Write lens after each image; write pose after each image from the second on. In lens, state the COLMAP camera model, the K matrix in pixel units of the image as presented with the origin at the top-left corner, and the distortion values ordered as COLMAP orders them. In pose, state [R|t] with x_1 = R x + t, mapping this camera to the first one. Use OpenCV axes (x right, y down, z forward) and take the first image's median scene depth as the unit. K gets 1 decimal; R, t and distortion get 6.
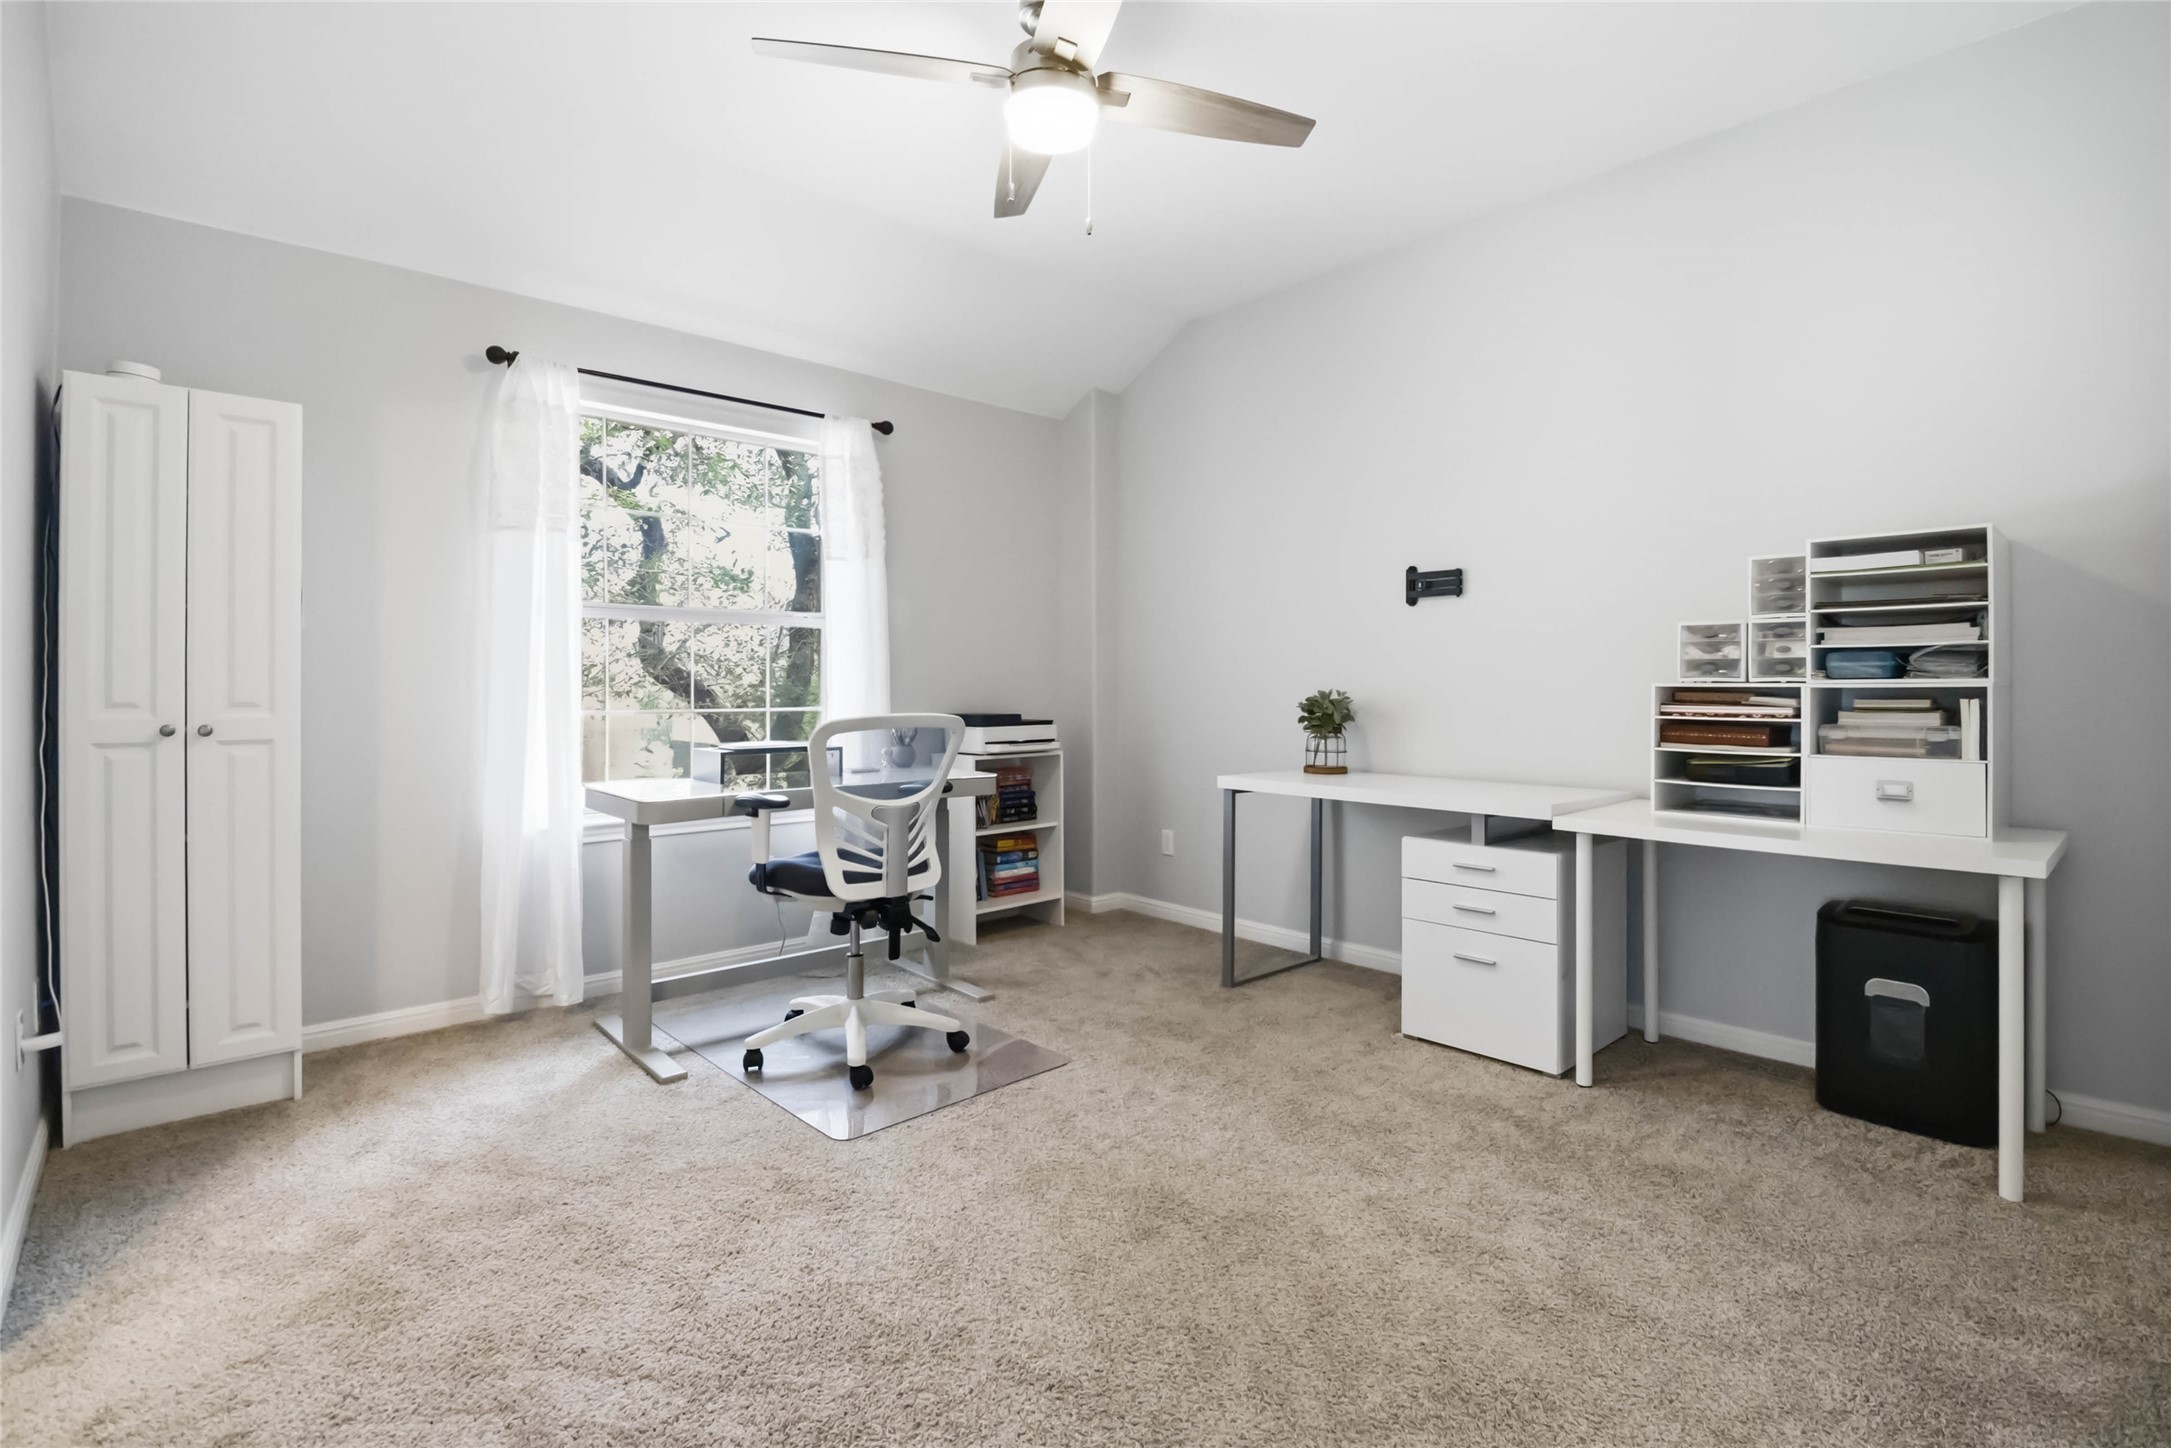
lens RADIAL K [[1001.6, 0, 1097.4], [0, 1001.6, 688.6], [0, 0, 1]] dist [0.000667, 0.000824]
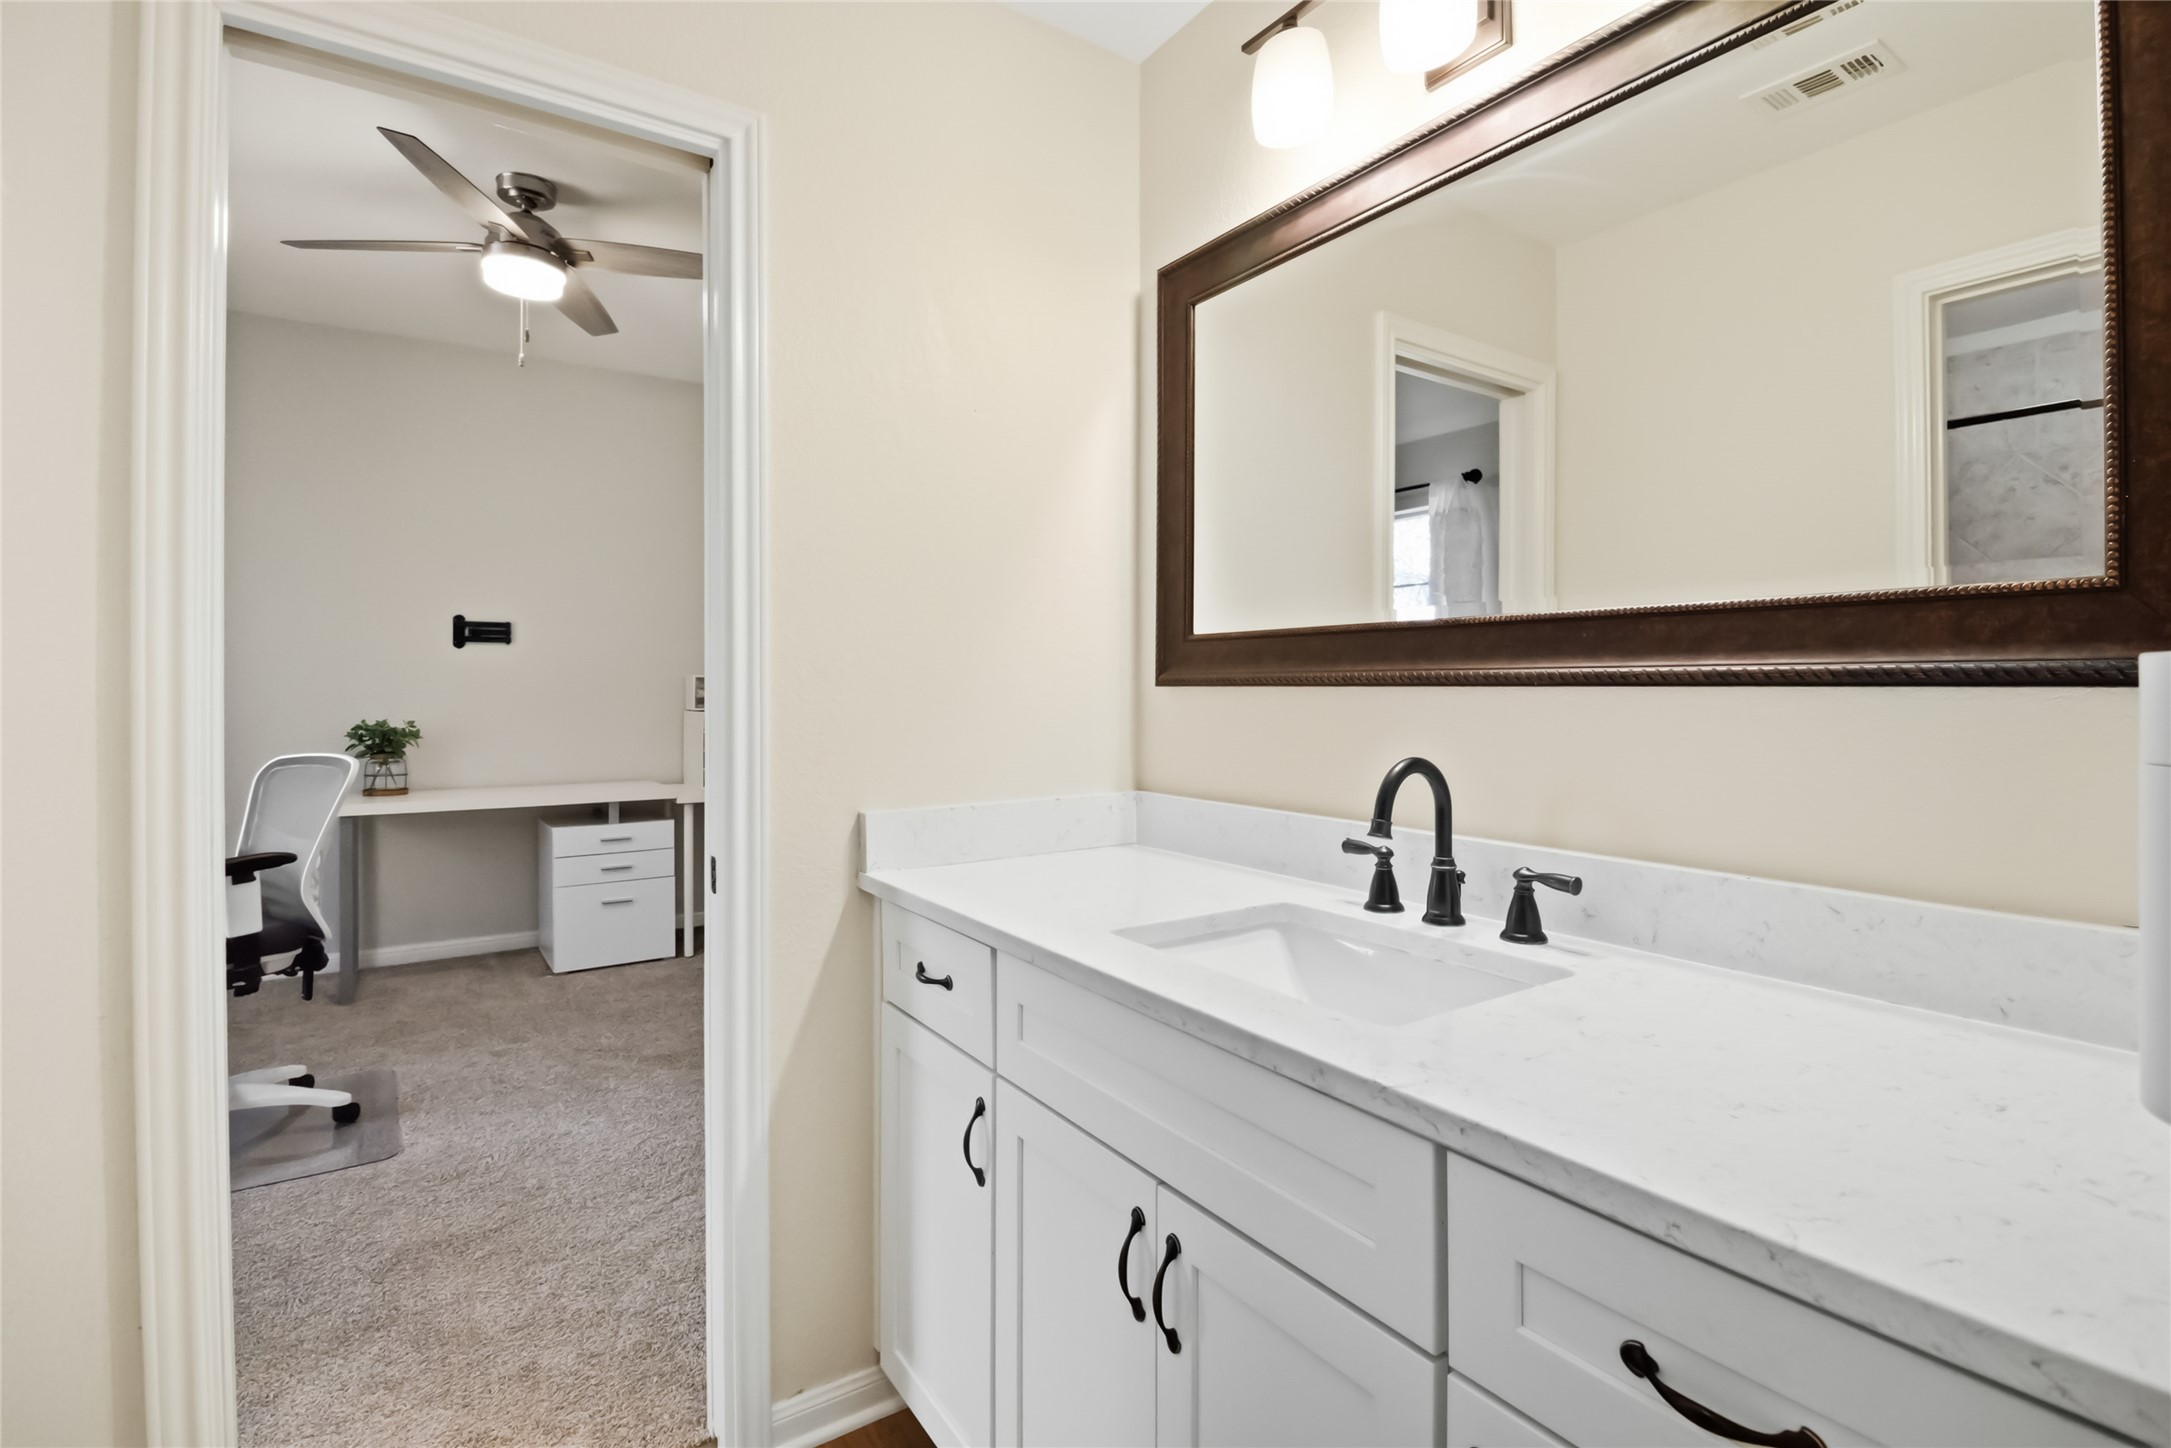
lens RADIAL K [[1001.6, 0, 1097.4], [0, 1001.6, 688.6], [0, 0, 1]] dist [0.000667, 0.000824]
pose [[0.151888, 0.008326, 0.988363, -0.790074], [0.003503, 0.999954, -0.008961, -0.021157], [-0.988392, 0.004823, 0.151852, 0.062913]]
